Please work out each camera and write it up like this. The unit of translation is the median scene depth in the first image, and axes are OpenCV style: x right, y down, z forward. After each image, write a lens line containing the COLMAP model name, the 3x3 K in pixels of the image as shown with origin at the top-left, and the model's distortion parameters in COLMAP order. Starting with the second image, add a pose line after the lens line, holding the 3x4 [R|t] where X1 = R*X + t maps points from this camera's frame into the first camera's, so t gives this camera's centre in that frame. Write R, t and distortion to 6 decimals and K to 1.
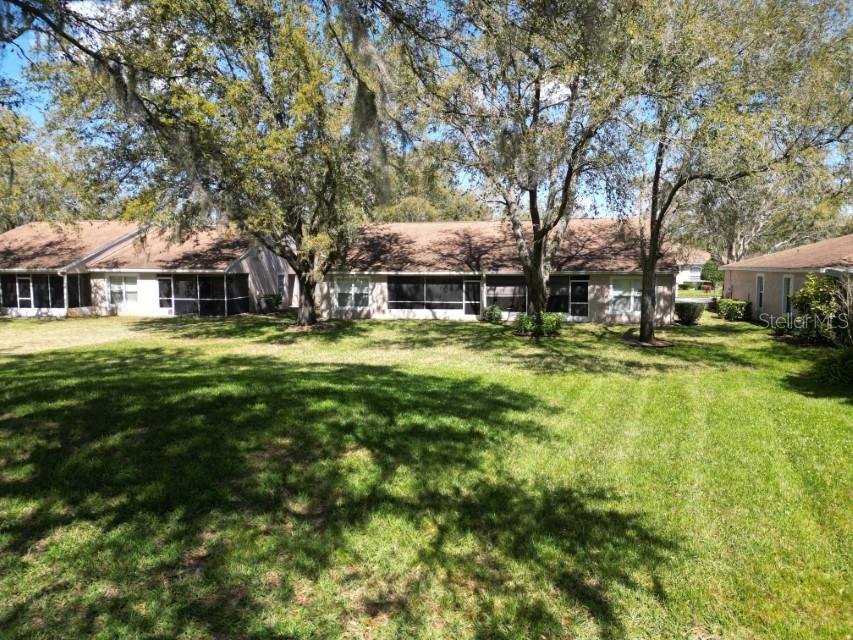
lens RADIAL K [[594.7, 0, 425.1], [0, 594.7, 319.2], [0, 0, 1]] dist [0.096274, -0.103830]
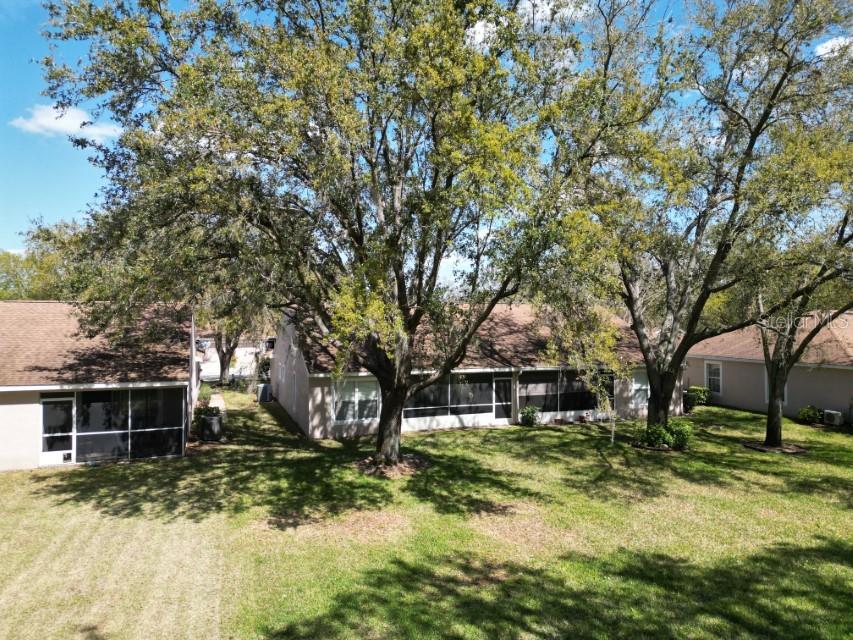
lens RADIAL K [[594.7, 0, 425.1], [0, 594.7, 319.2], [0, 0, 1]] dist [0.096274, -0.103830]
pose [[0.838578, 0.003085, 0.544773, -0.465132], [0.045561, 0.996084, -0.075774, -0.086337], [-0.542873, 0.088363, 0.835153, 0.328916]]
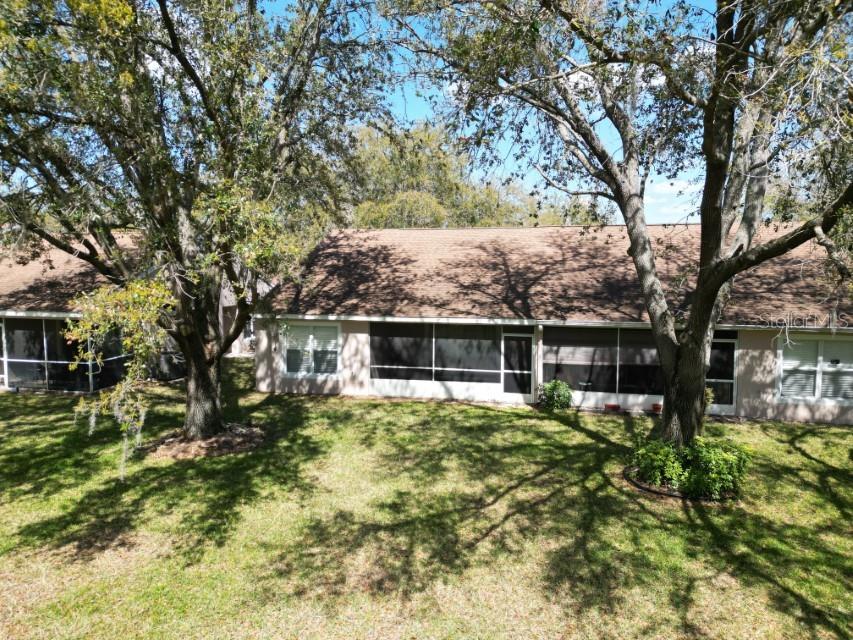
lens RADIAL K [[589.8, 0, 425.6], [0, 589.8, 309.7], [0, 0, 1]] dist [0.034983, -0.004294]
pose [[0.999997, 0.002631, -0.000010, -0.007512], [-0.002631, 0.999897, -0.014091, -0.077554], [-0.000027, 0.014091, 0.999901, 0.423567]]
